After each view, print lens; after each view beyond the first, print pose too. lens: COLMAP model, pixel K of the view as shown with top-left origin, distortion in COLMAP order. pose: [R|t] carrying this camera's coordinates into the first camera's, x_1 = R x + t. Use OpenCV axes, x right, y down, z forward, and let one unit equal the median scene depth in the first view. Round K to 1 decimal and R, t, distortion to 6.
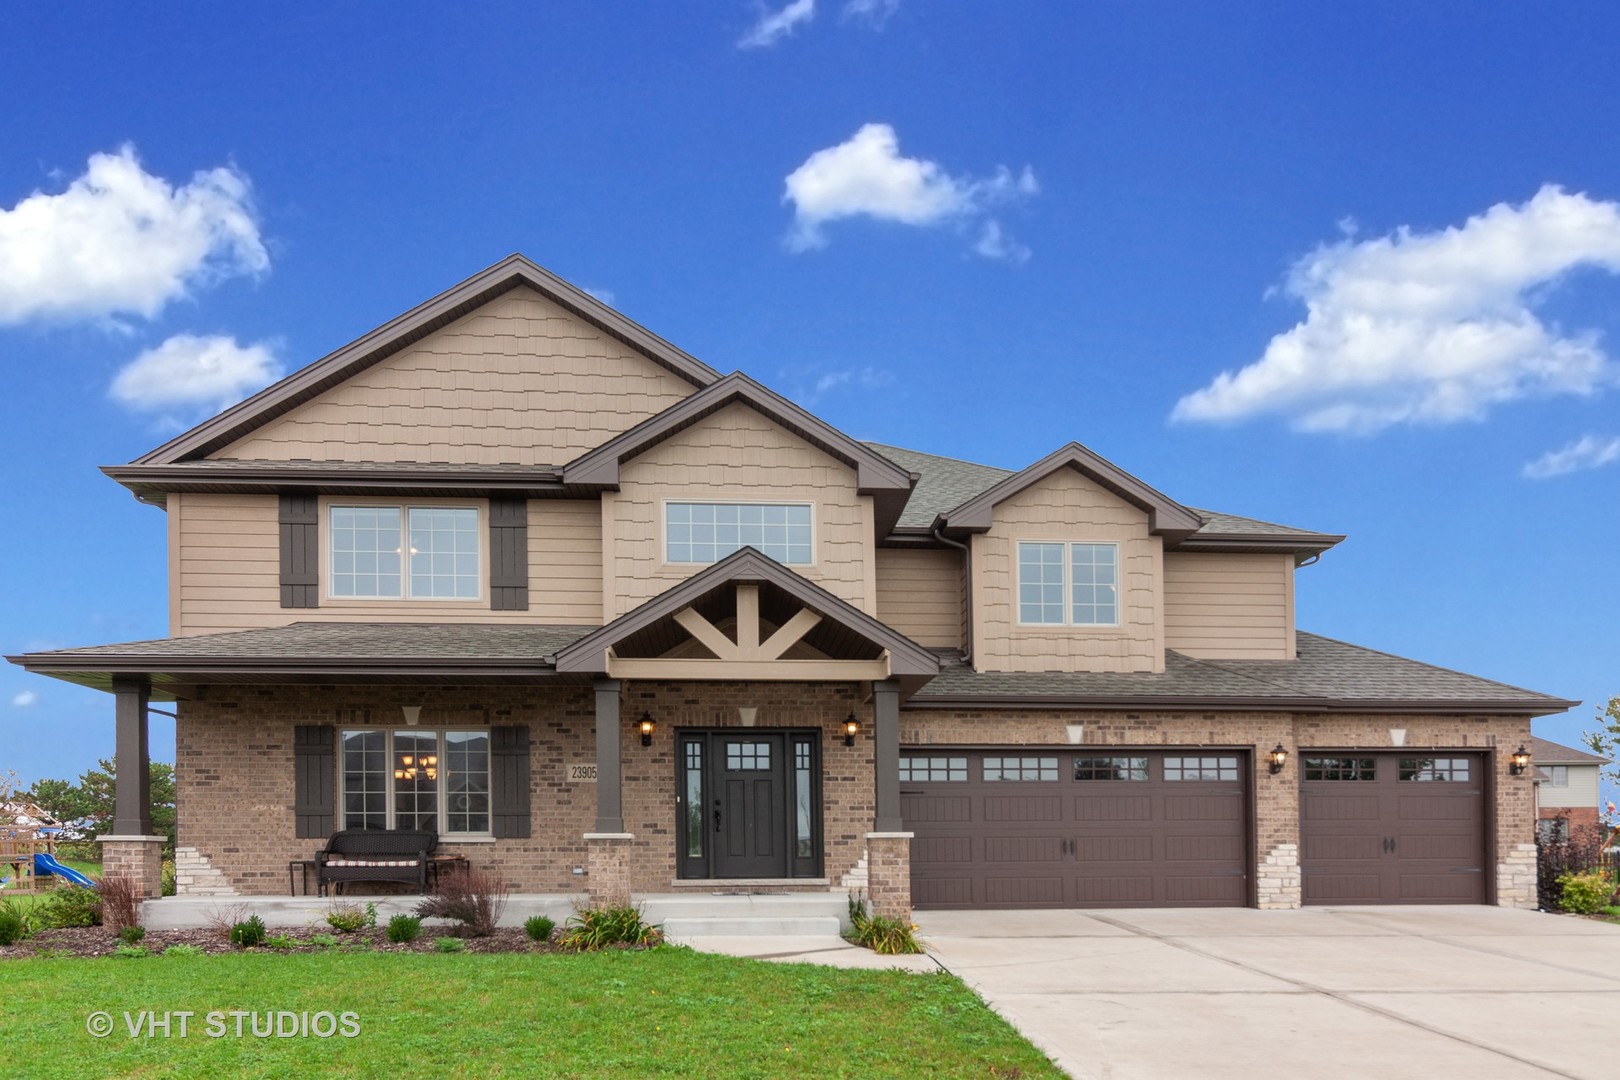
lens RADIAL K [[1062.1, 0, 811.6], [0, 1062.1, 541.0], [0, 0, 1]] dist [0.000599, -0.002025]
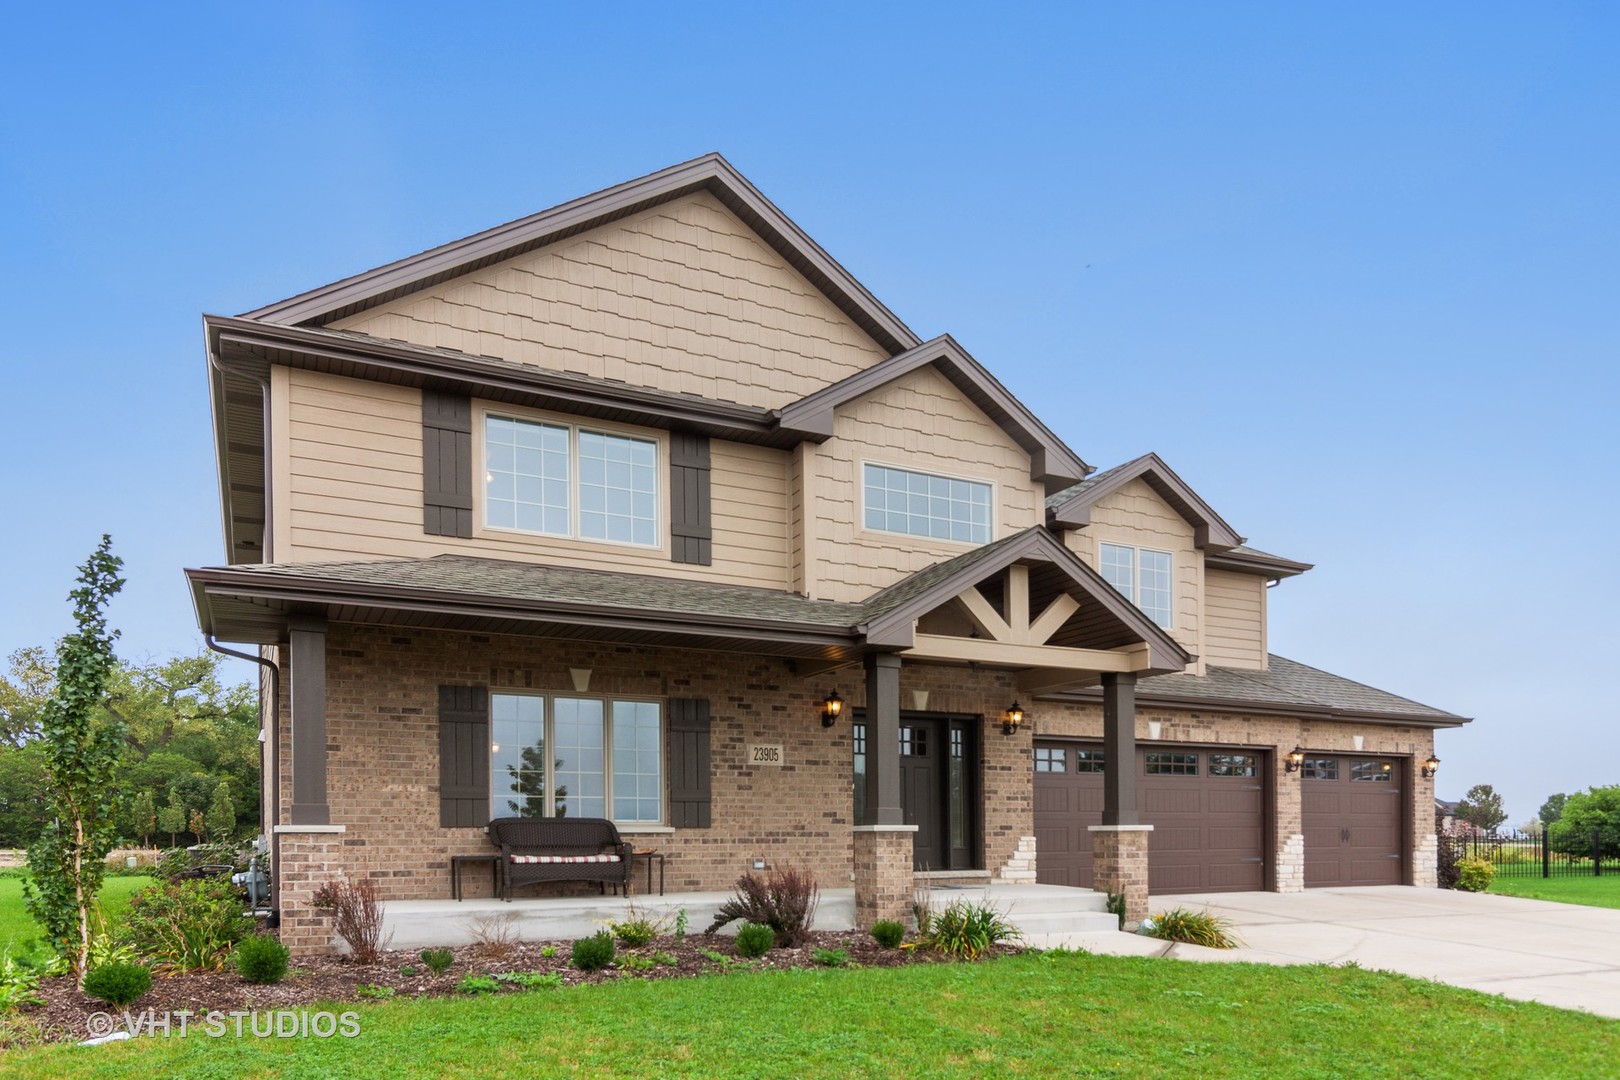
lens RADIAL K [[1062.1, 0, 810.2], [0, 1062.1, 539.5], [0, 0, 1]] dist [0.000599, -0.002025]
pose [[0.924541, 0.103392, 0.366790, -0.517339], [-0.109712, 0.993957, -0.003637, 0.038257], [-0.364949, -0.036879, 0.930297, 0.165935]]
